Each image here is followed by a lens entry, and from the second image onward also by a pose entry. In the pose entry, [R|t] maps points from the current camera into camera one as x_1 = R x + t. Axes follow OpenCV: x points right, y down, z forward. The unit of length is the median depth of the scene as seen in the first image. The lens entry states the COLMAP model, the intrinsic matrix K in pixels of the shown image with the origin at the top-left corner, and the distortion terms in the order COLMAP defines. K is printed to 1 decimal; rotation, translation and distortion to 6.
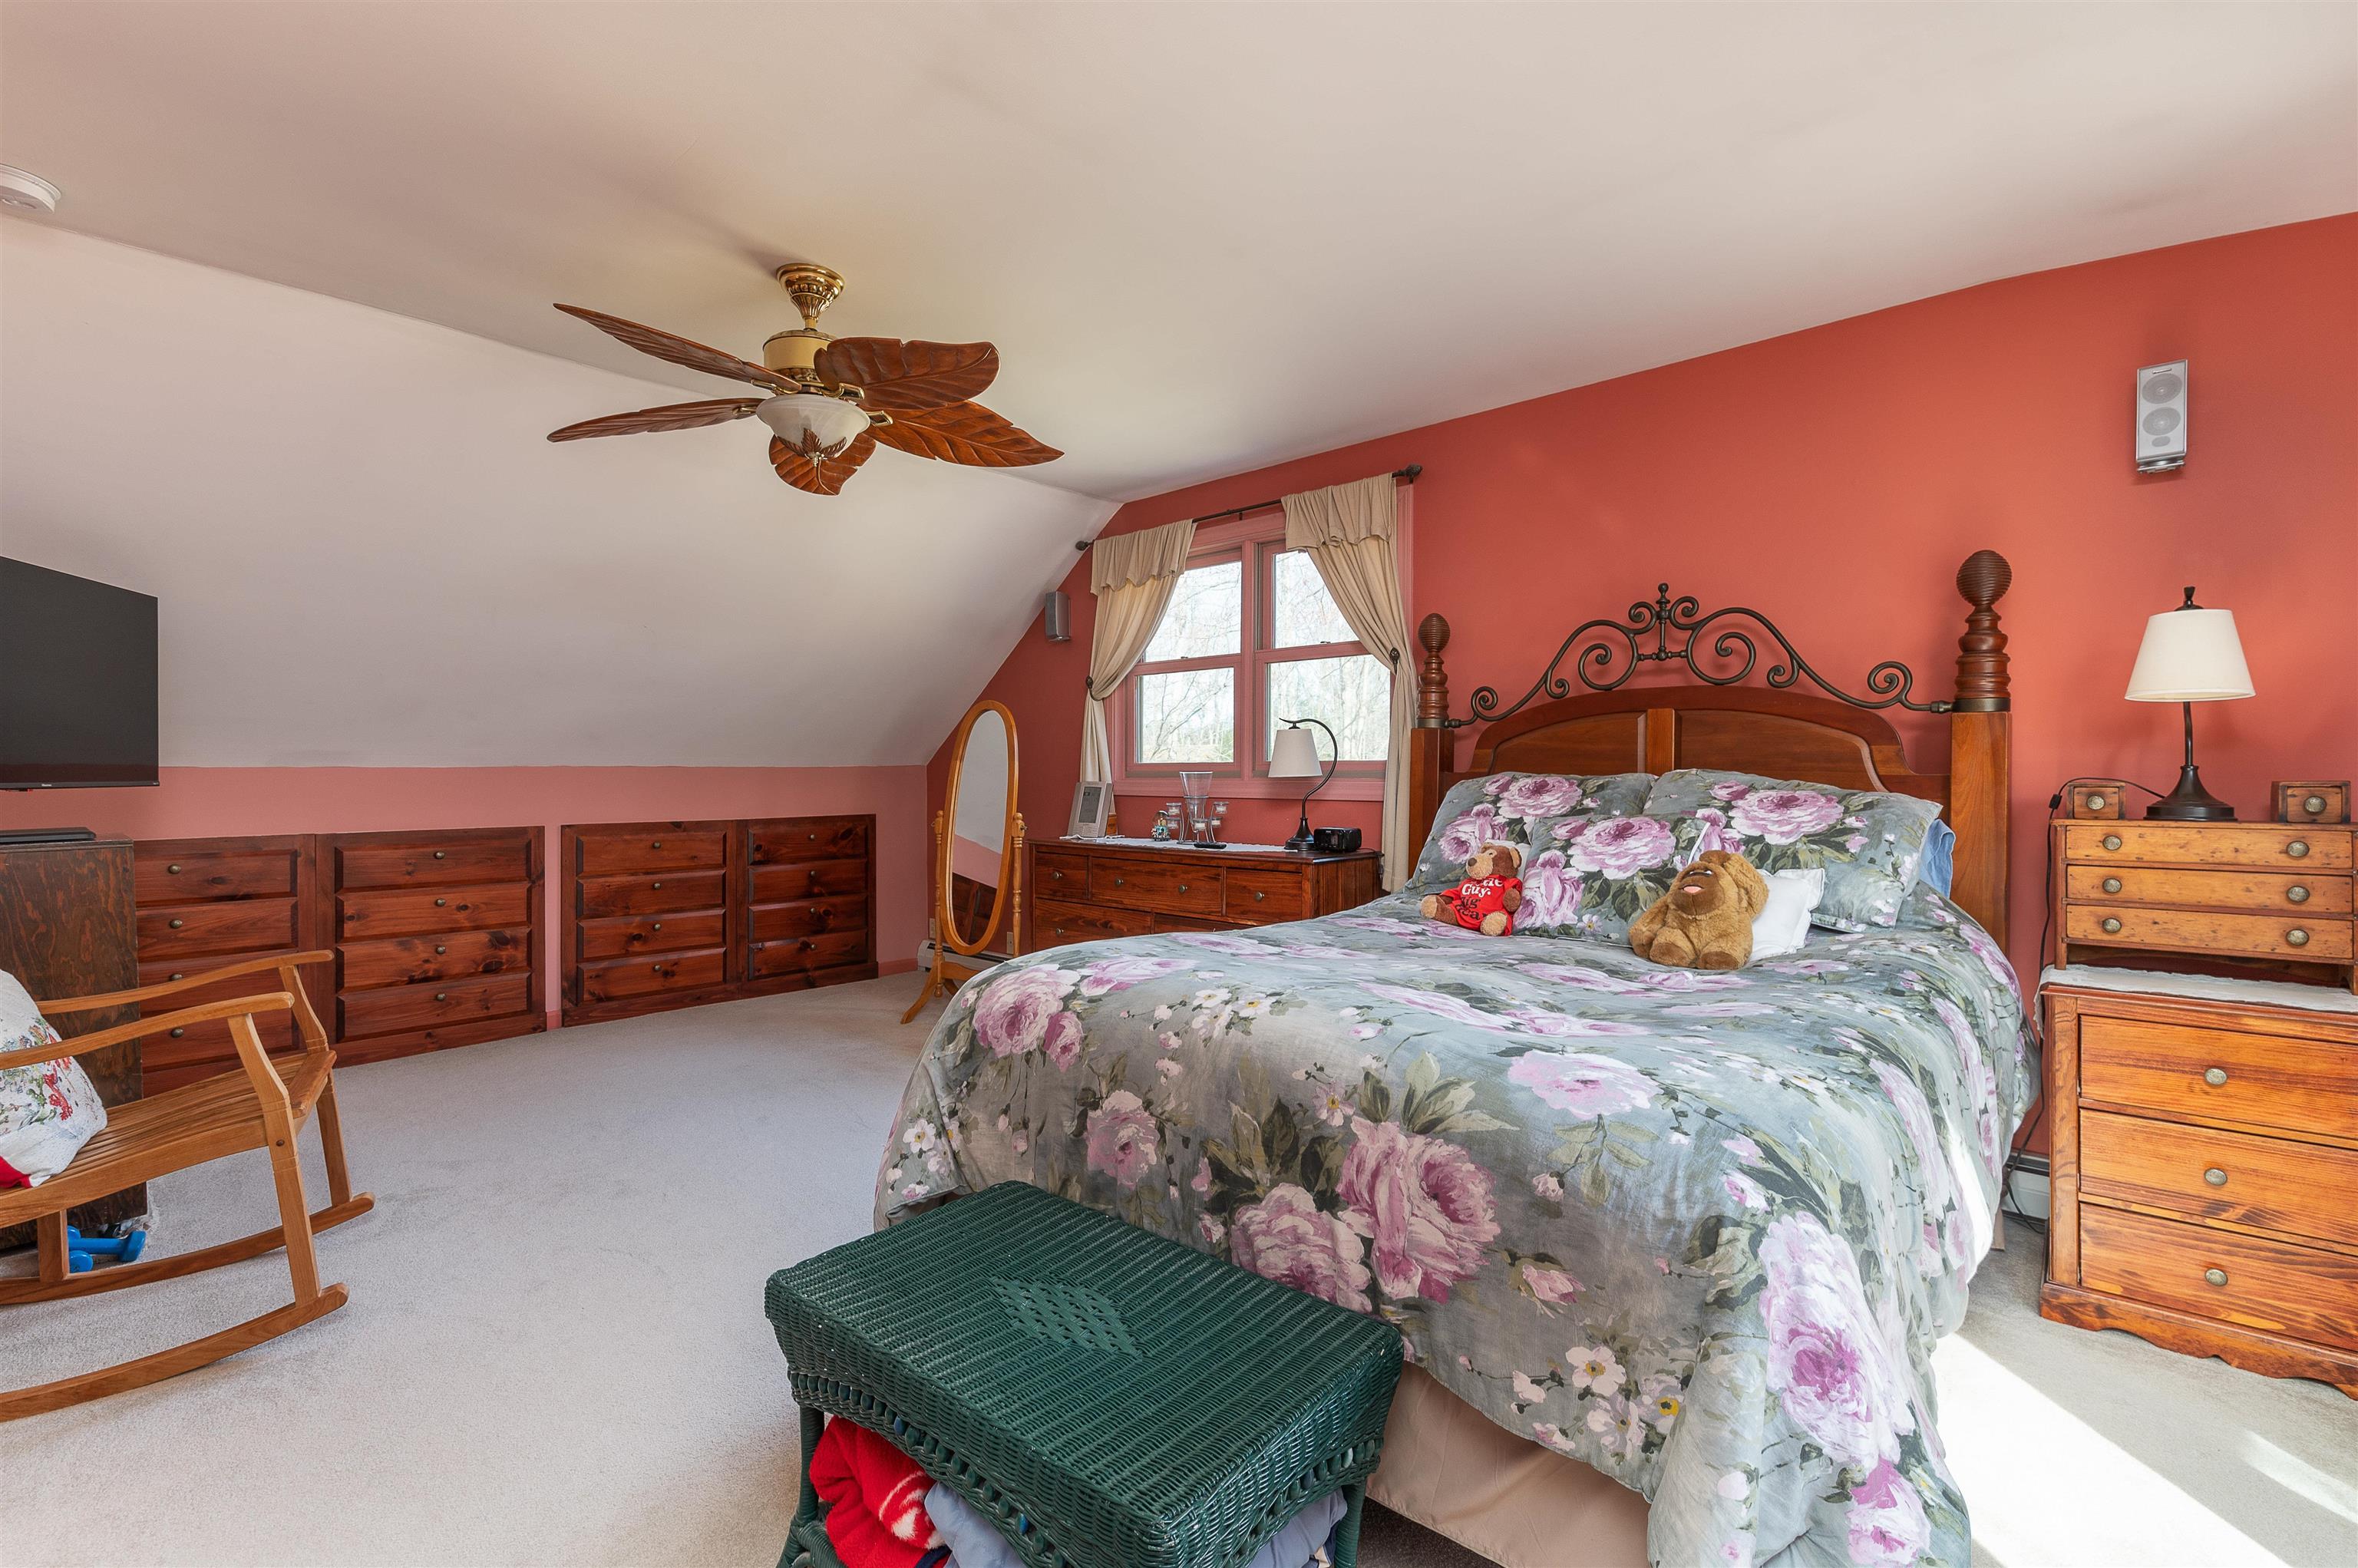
lens RADIAL K [[1003.3, 0, 1173.3], [0, 1003.3, 781.1], [0, 0, 1]] dist [-0.000982, -0.000235]
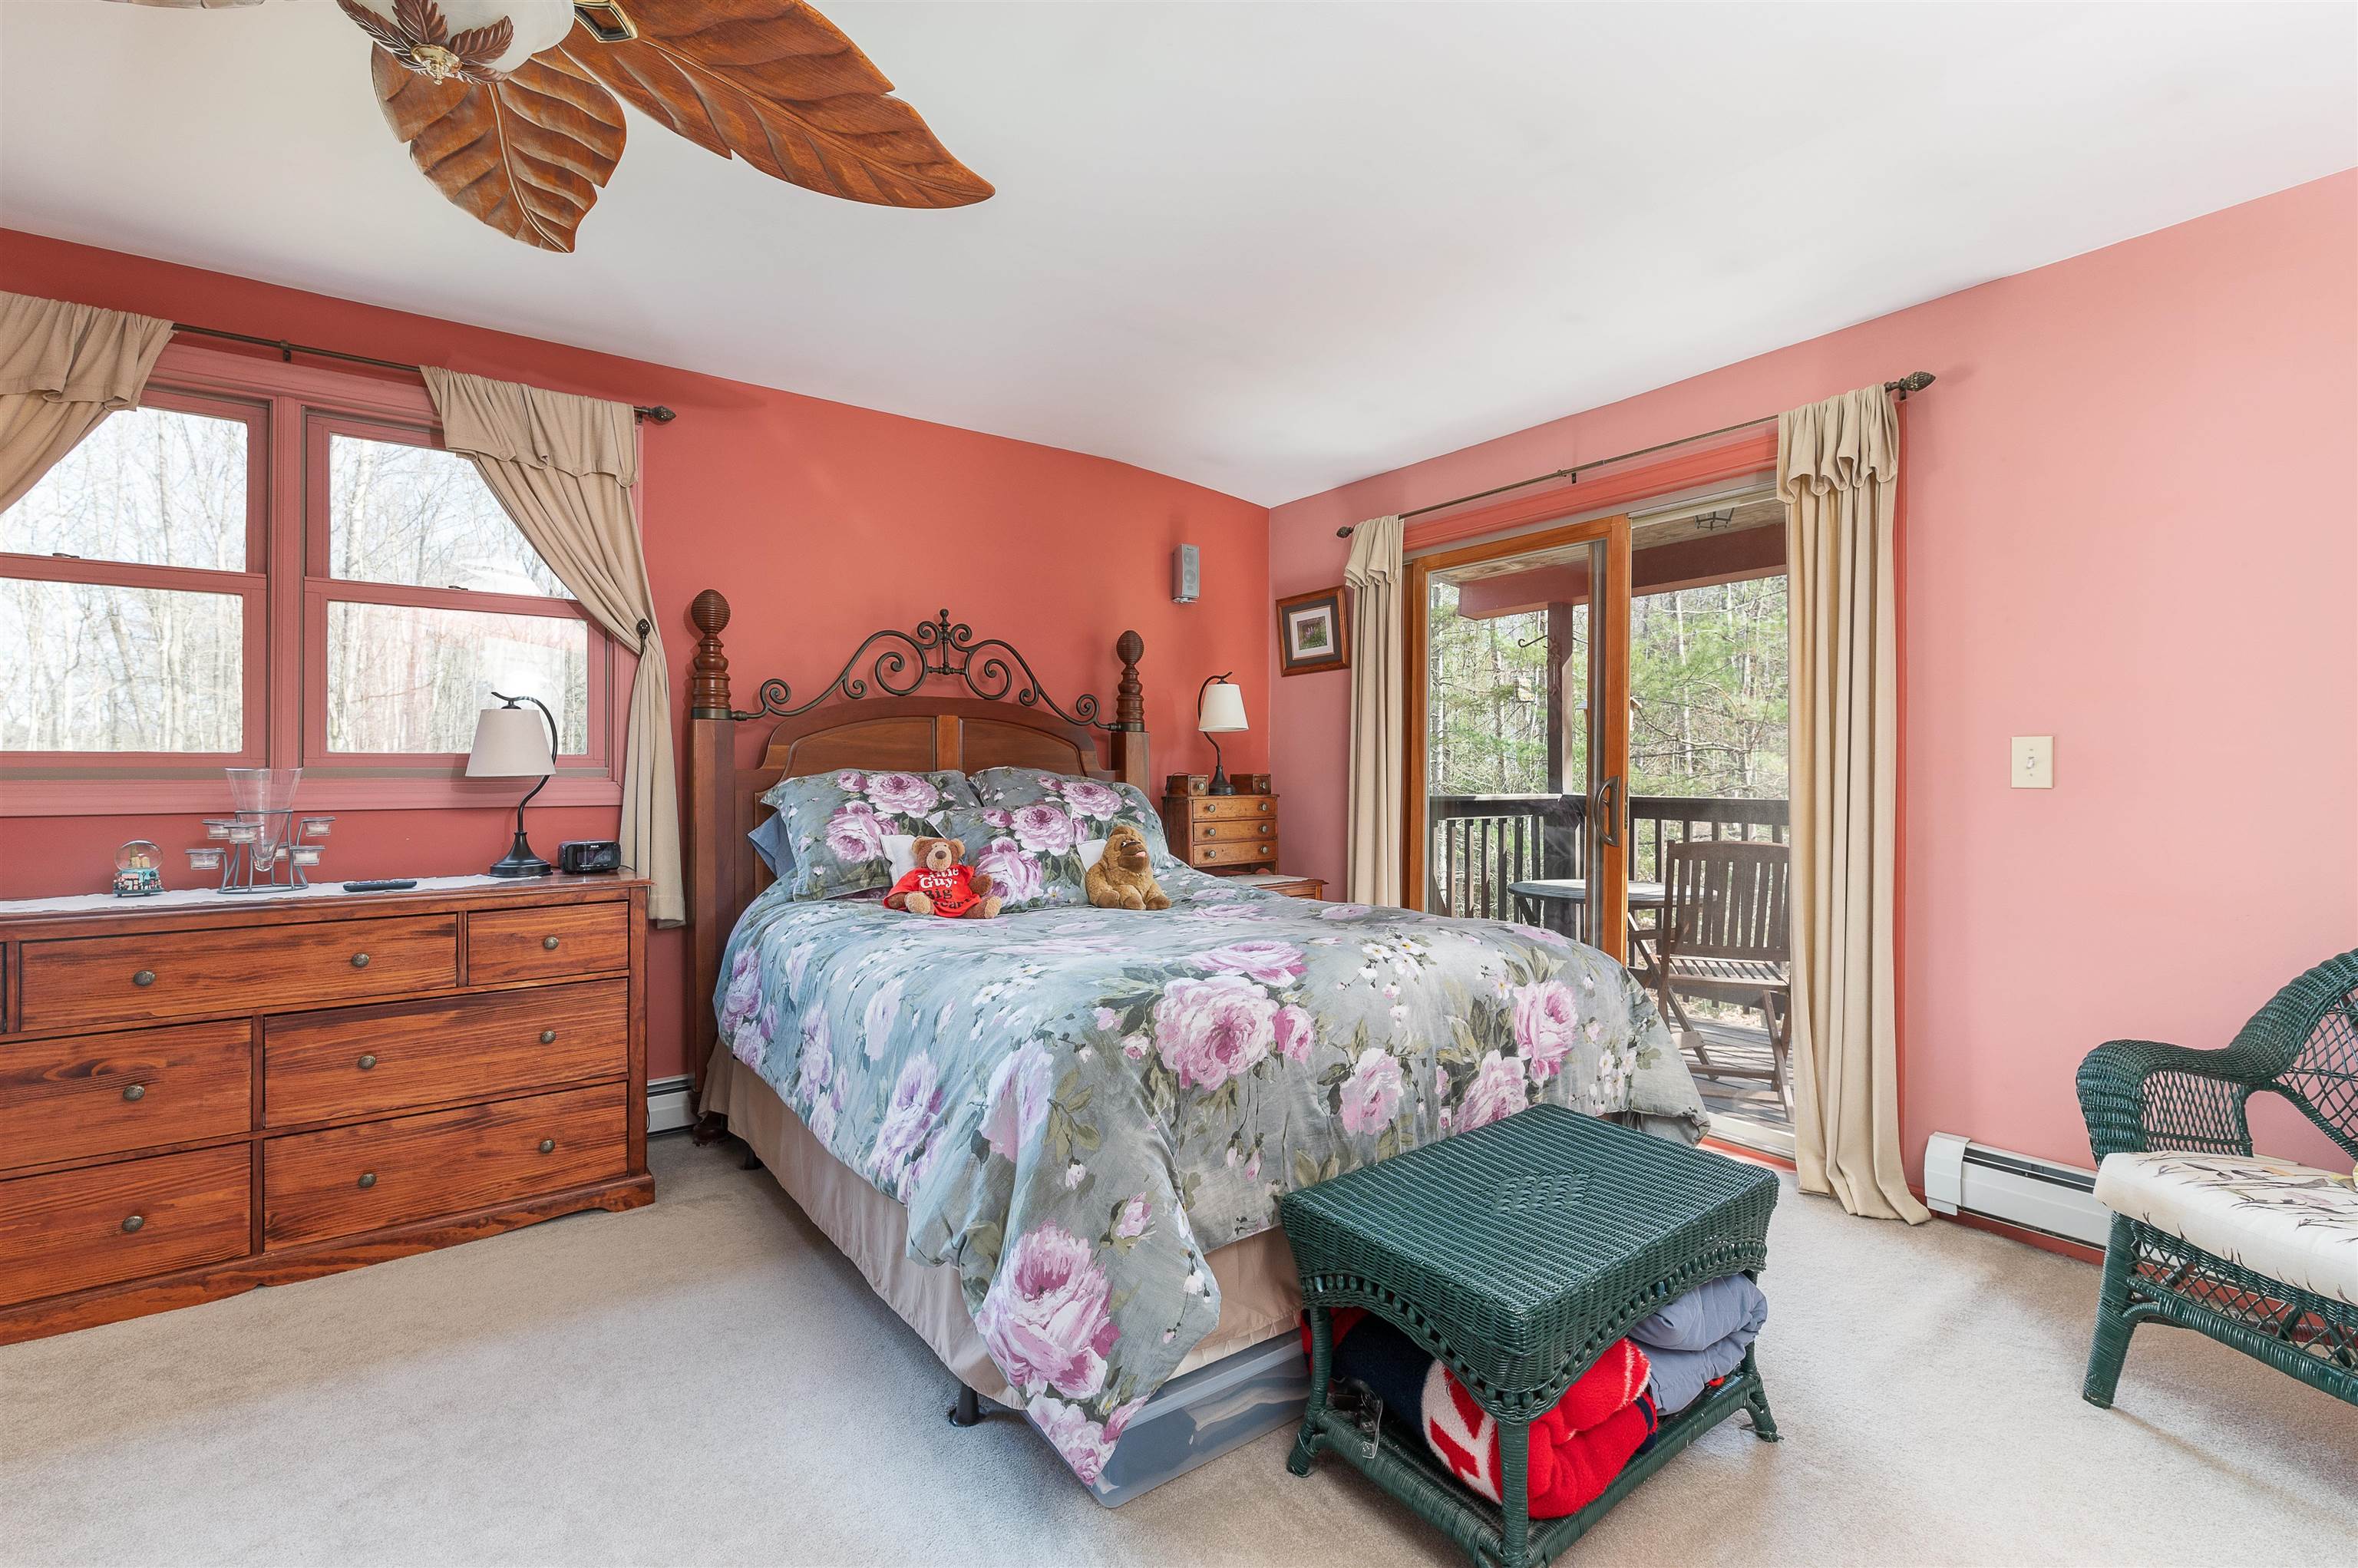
lens RADIAL K [[1003.3, 0, 1167.6], [0, 1003.3, 764.8], [0, 0, 1]] dist [-0.000982, -0.000235]
pose [[0.220586, 0.007284, 0.975340, -0.725980], [0.009457, 0.999909, -0.009607, -0.000548], [-0.975322, 0.011343, 0.220497, 0.587503]]
